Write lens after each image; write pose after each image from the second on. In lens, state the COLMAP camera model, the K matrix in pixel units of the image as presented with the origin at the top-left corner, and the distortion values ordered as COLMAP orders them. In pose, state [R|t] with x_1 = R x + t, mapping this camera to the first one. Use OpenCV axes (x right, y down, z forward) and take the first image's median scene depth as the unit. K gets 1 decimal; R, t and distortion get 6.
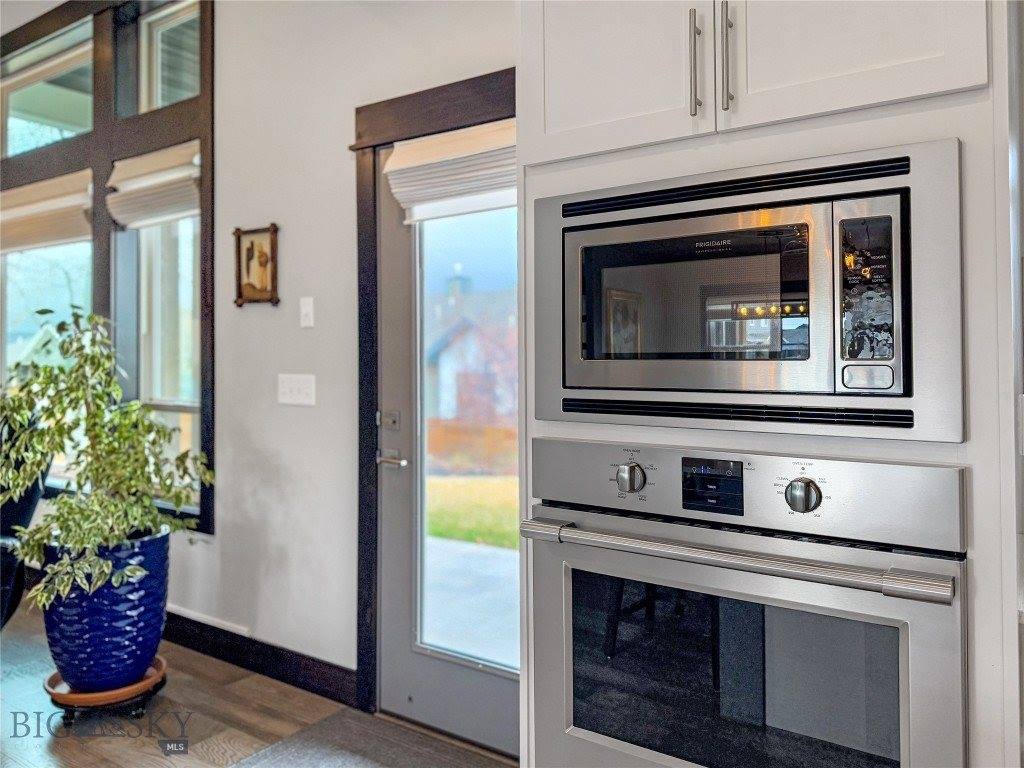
lens RADIAL K [[774.9, 0, 514.2], [0, 774.9, 357.4], [0, 0, 1]] dist [0.073400, -0.095996]
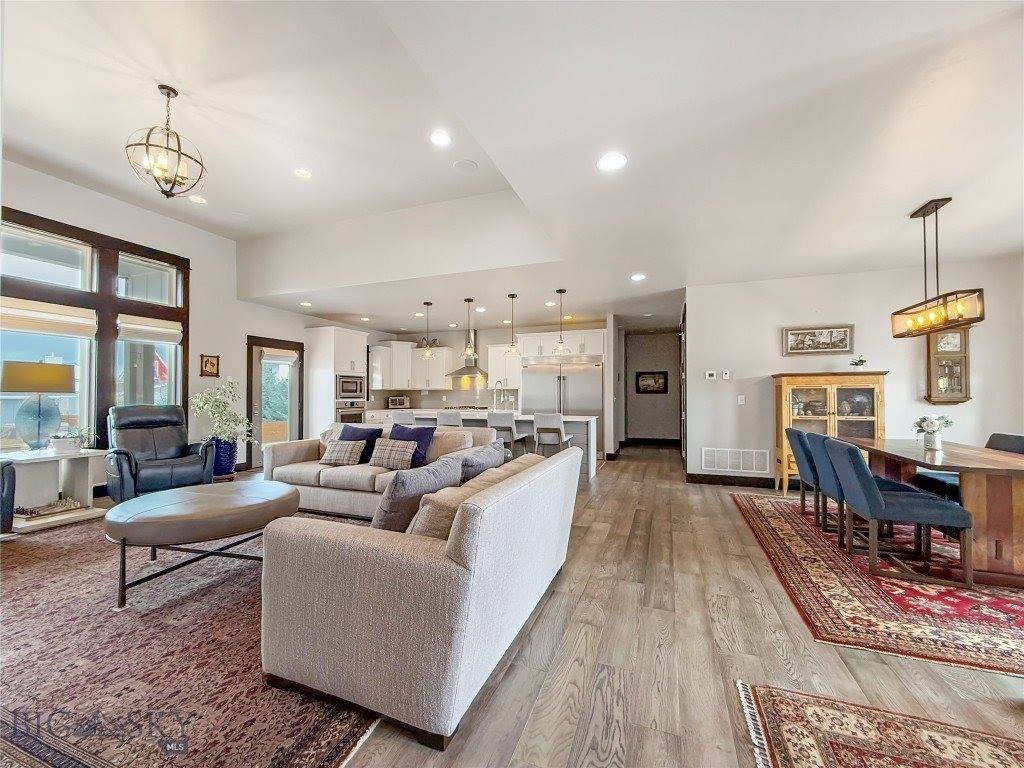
lens RADIAL K [[411.2, 0, 510.7], [0, 411.2, 389.4], [0, 0, 1]] dist [0.001087, 0.000240]
pose [[-0.248923, 0.009349, 0.968478, -2.739398], [-0.007230, 0.999908, -0.011510, 0.003164], [-0.968496, -0.009867, -0.248833, 0.132496]]
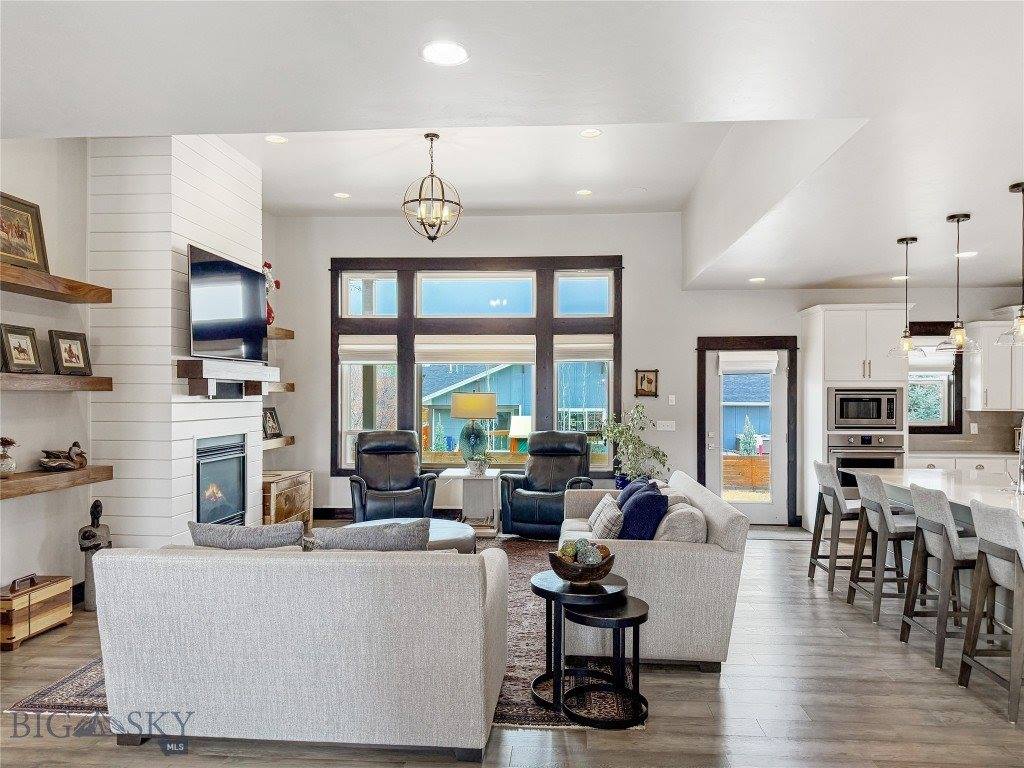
lens RADIAL K [[736.0, 0, 514.0], [0, 736.0, 401.7], [0, 0, 1]] dist [0.071004, -0.088676]
pose [[0.854605, -0.007411, 0.519226, -2.331681], [-0.002047, 0.999842, 0.017640, -0.104476], [-0.519275, -0.016138, 0.854455, -1.147963]]
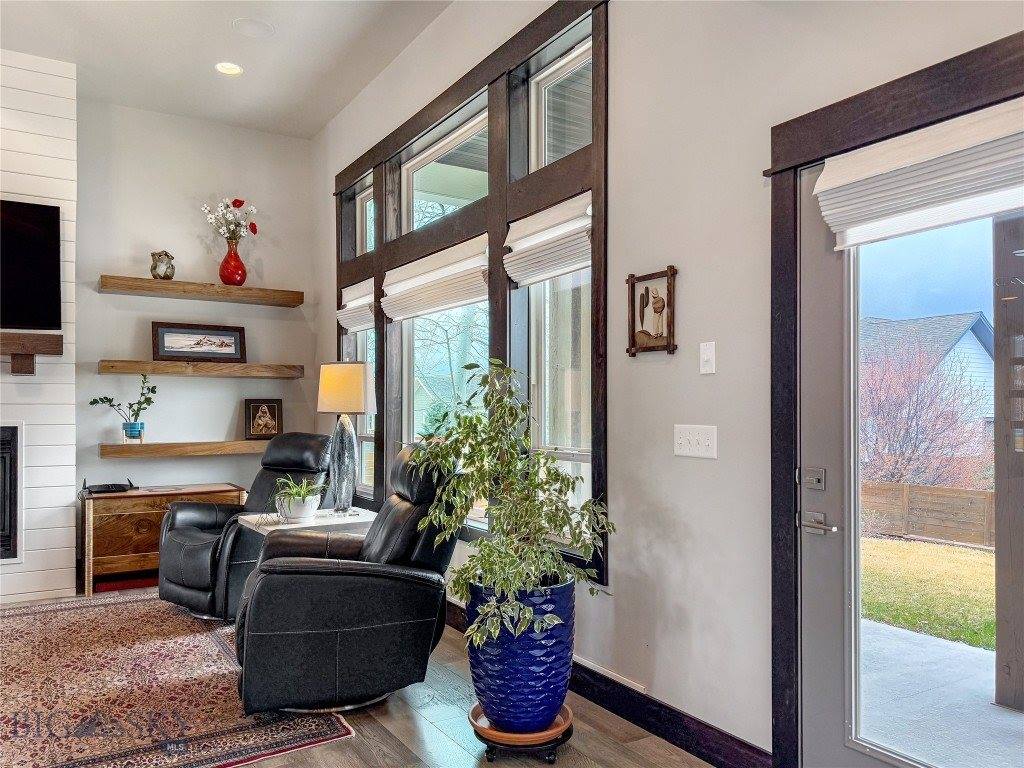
lens RADIAL K [[773.1, 0, 509.7], [0, 773.1, 409.1], [0, 0, 1]] dist [0.122921, -0.170114]
pose [[0.914276, -0.005494, -0.405055, -0.110017], [0.007658, 0.999964, 0.003722, -0.002724], [0.405020, -0.006505, 0.914285, 0.052430]]
